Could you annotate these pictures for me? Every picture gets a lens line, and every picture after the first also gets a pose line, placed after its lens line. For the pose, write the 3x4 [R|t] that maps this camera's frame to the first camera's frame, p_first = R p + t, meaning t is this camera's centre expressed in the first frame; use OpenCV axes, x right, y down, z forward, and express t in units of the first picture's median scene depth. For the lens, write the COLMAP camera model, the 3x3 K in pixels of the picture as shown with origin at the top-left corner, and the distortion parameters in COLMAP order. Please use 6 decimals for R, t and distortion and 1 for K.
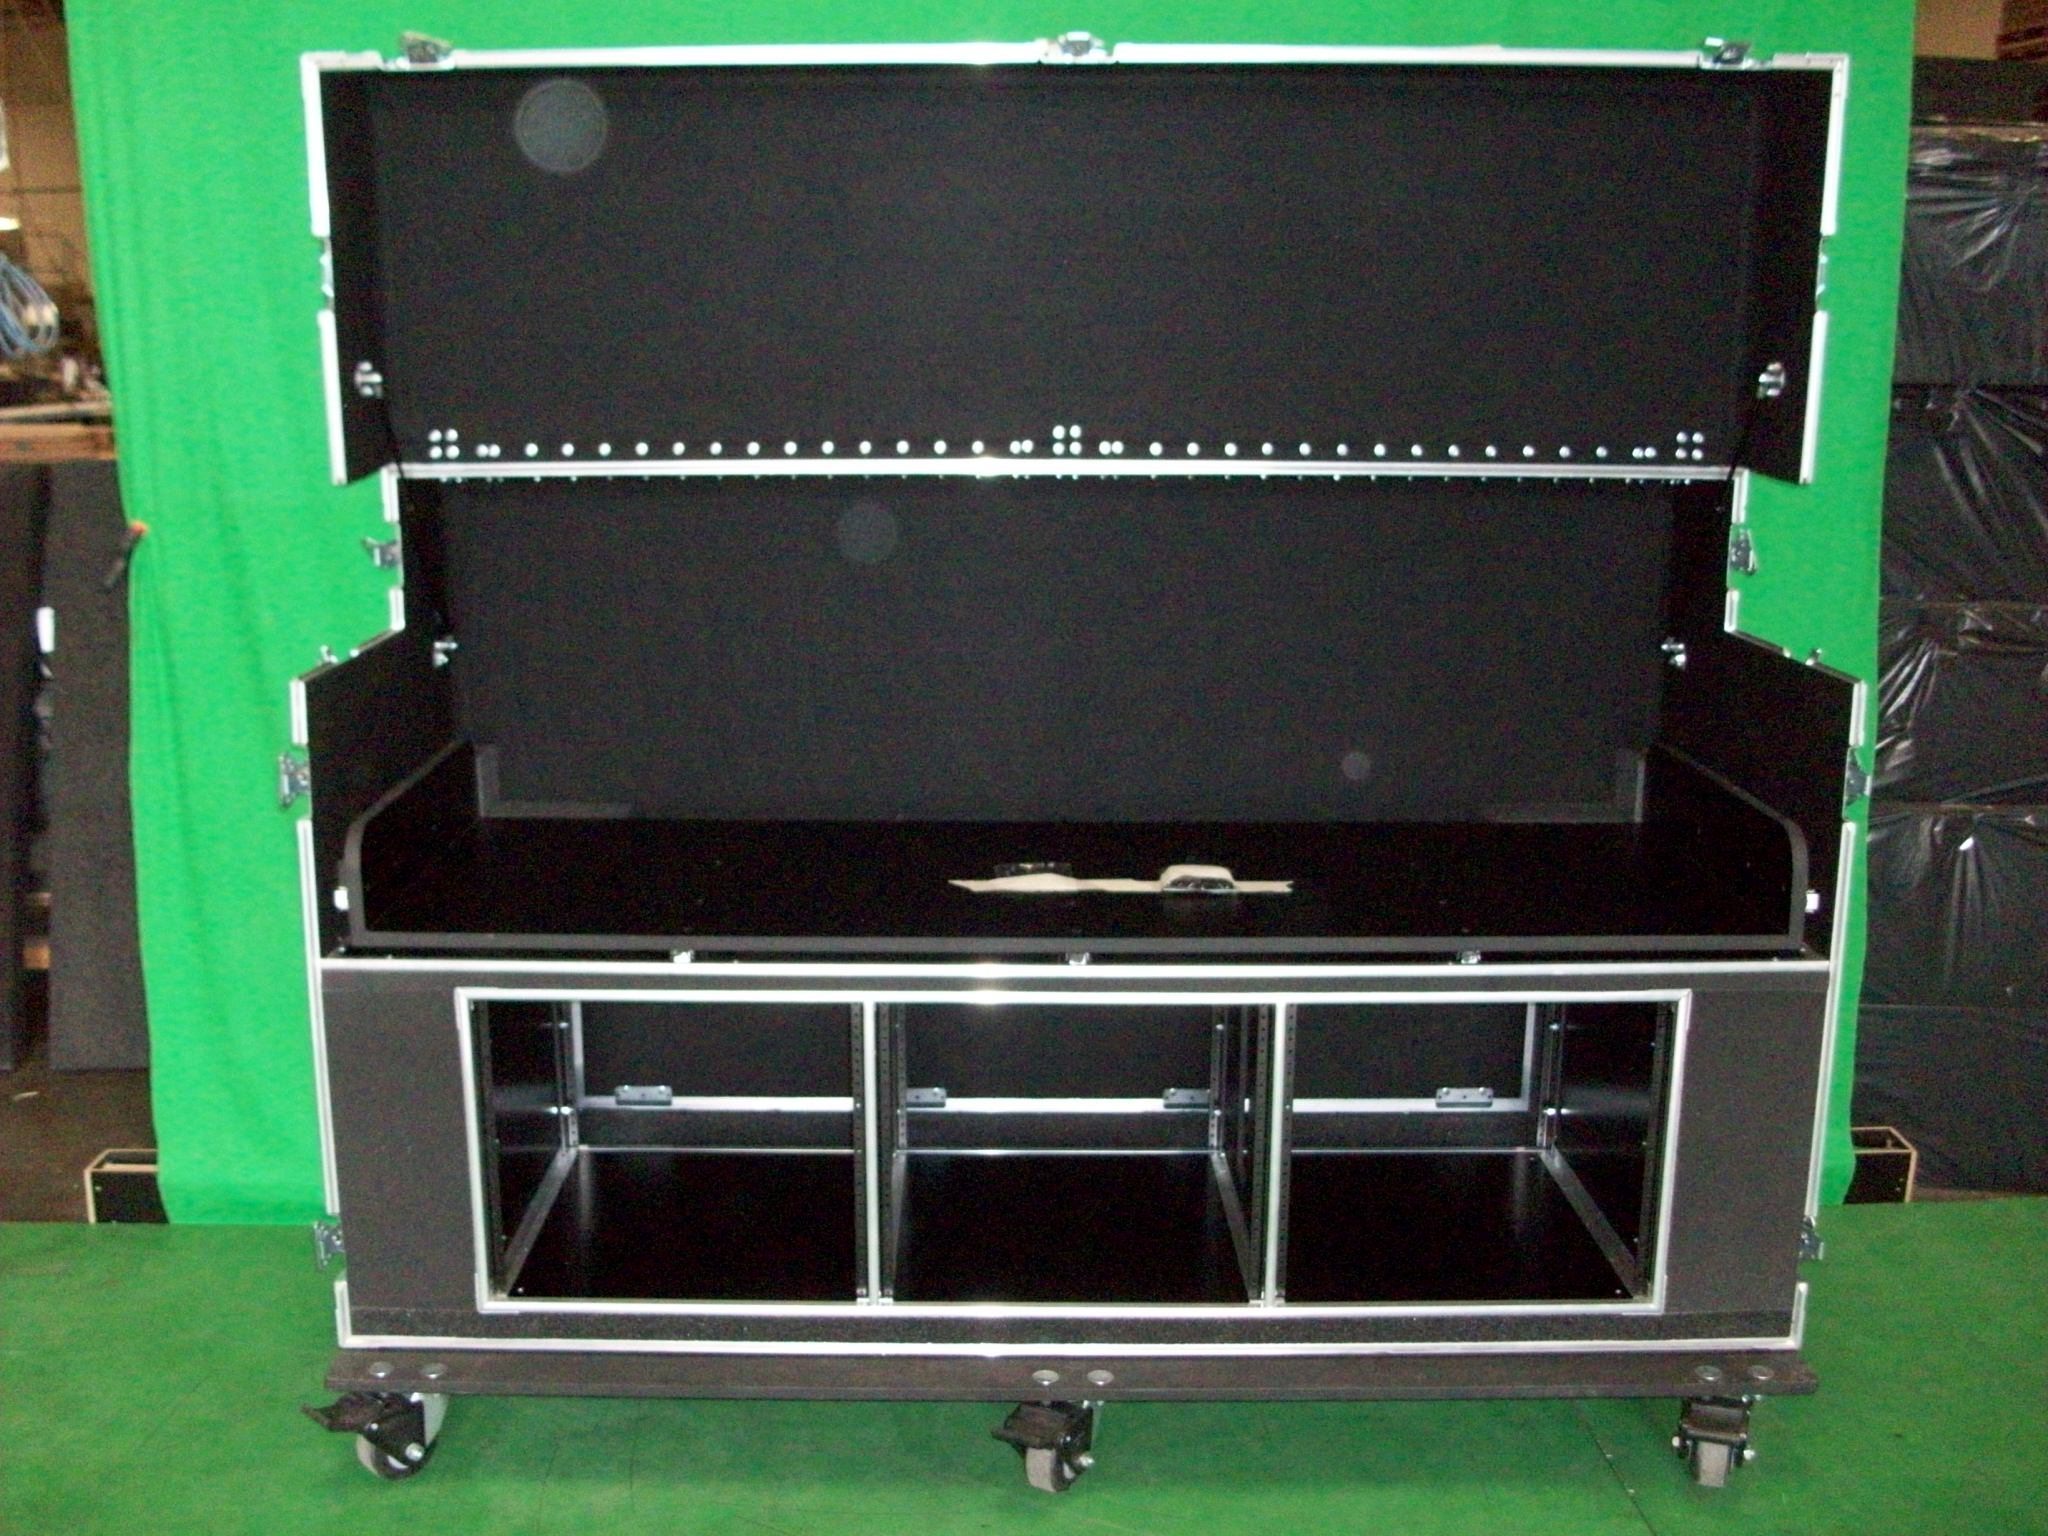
lens RADIAL K [[2066.7, 0, 1017.9], [0, 2066.7, 781.4], [0, 0, 1]] dist [-0.095826, 0.000000]
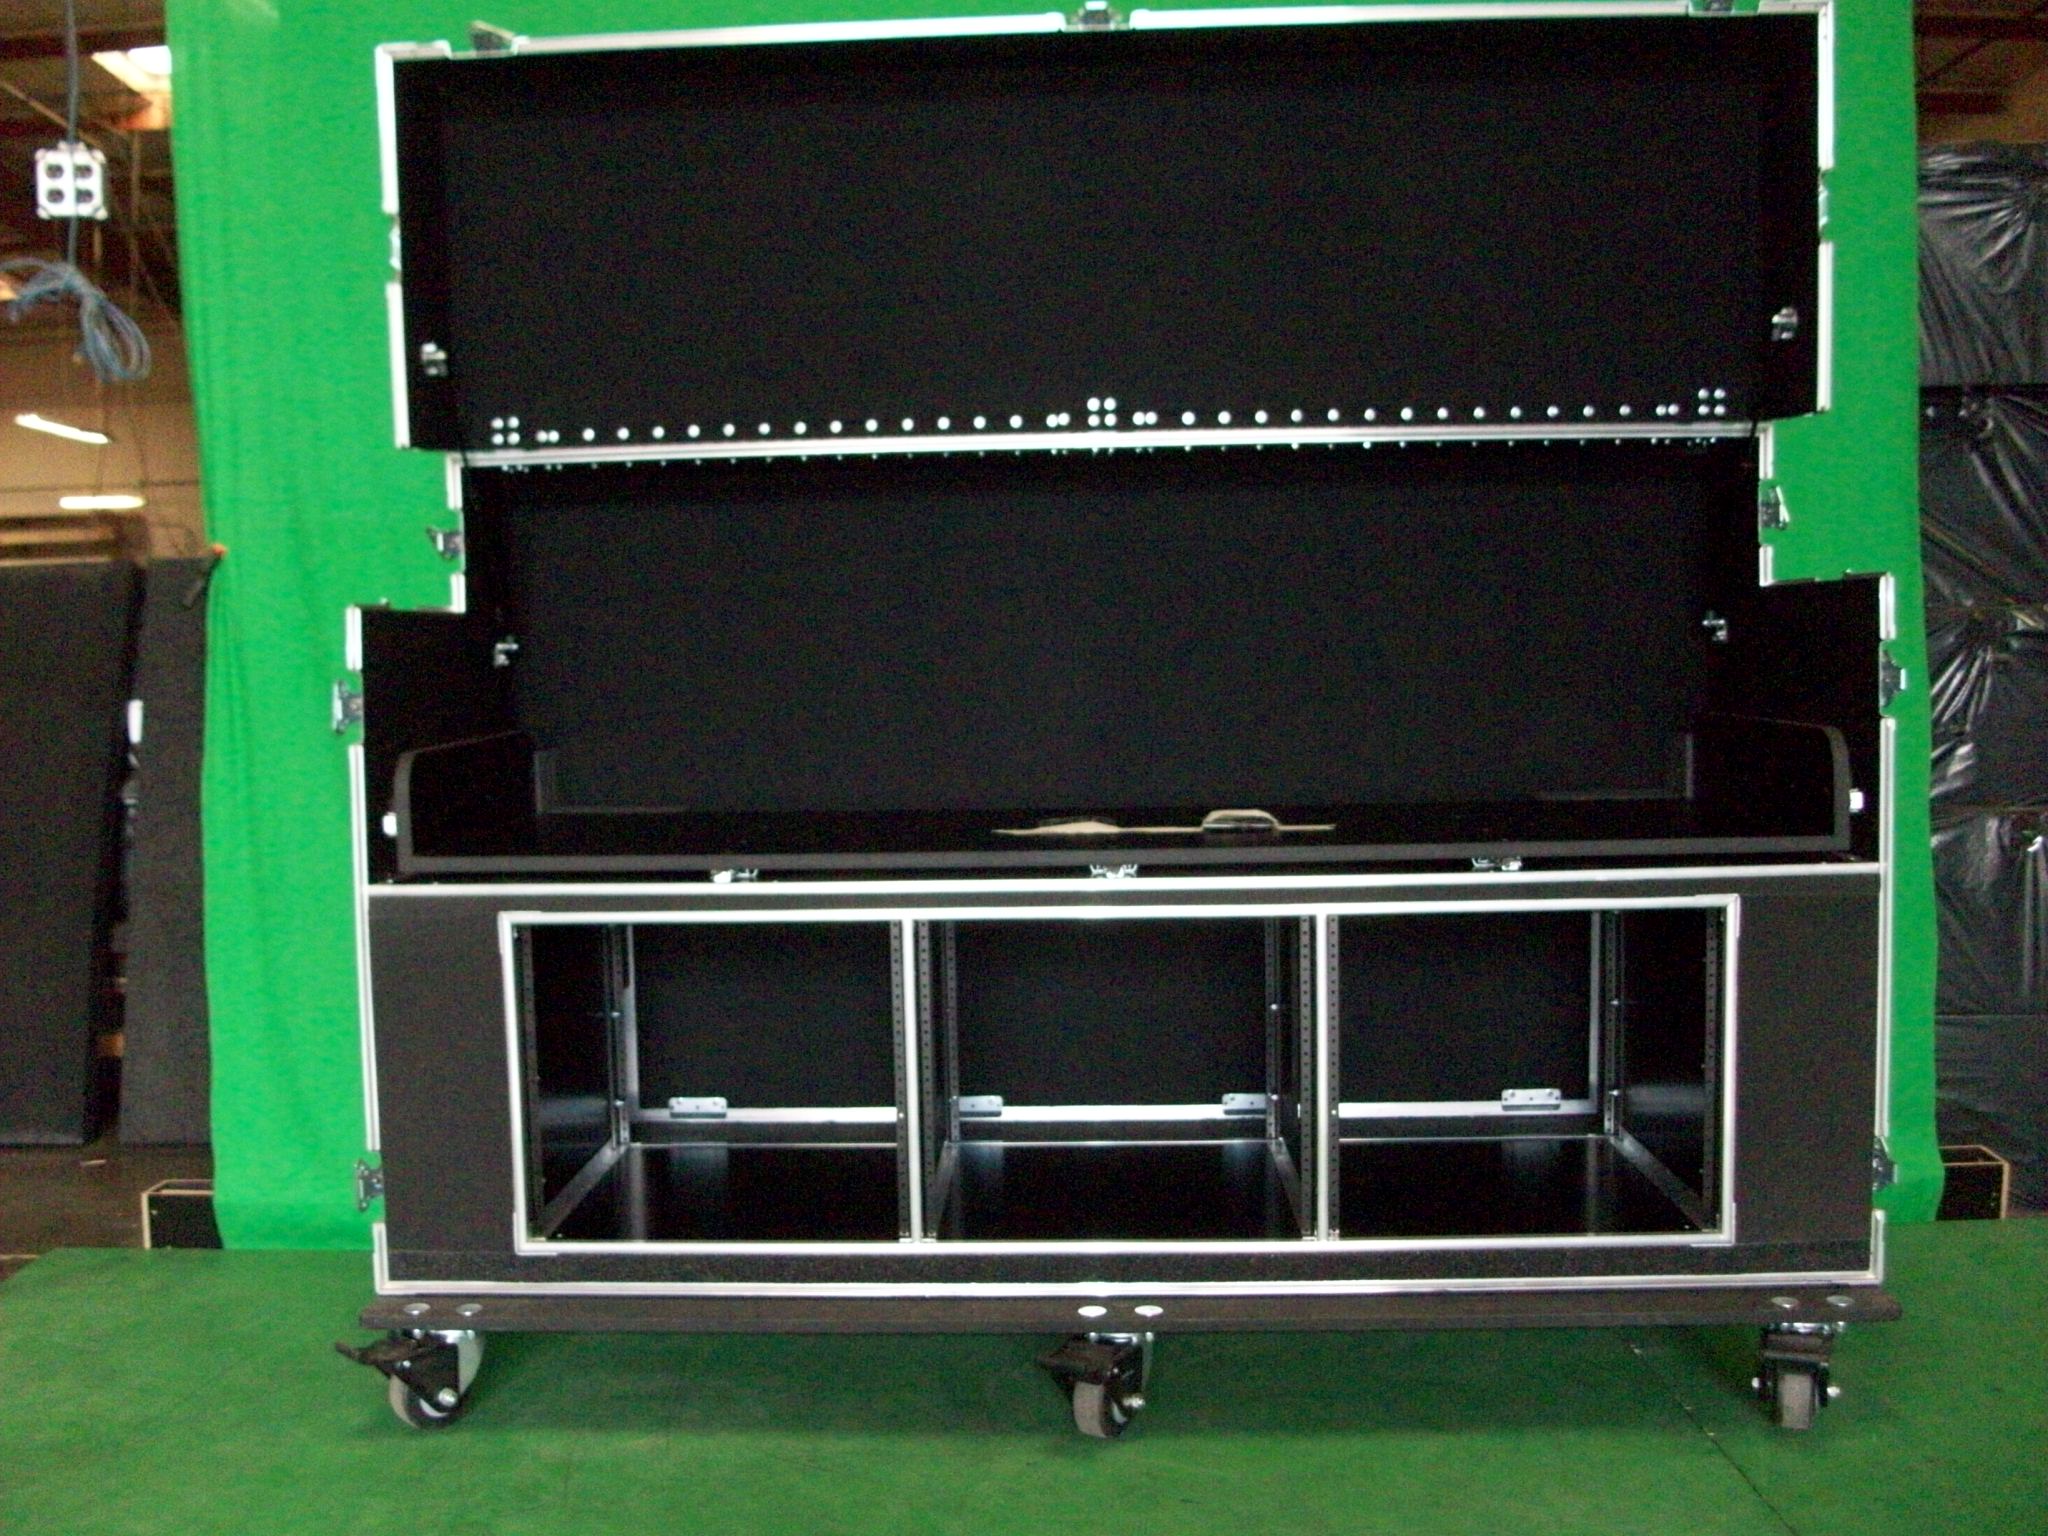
lens RADIAL K [[2066.7, 0, 1023.0], [0, 2066.7, 780.0], [0, 0, 1]] dist [-0.095826, 0.000000]
pose [[0.998752, -0.020737, -0.045442, 0.027818], [0.014141, 0.989916, -0.140947, 0.164062], [0.047907, 0.140129, 0.988974, 0.001749]]
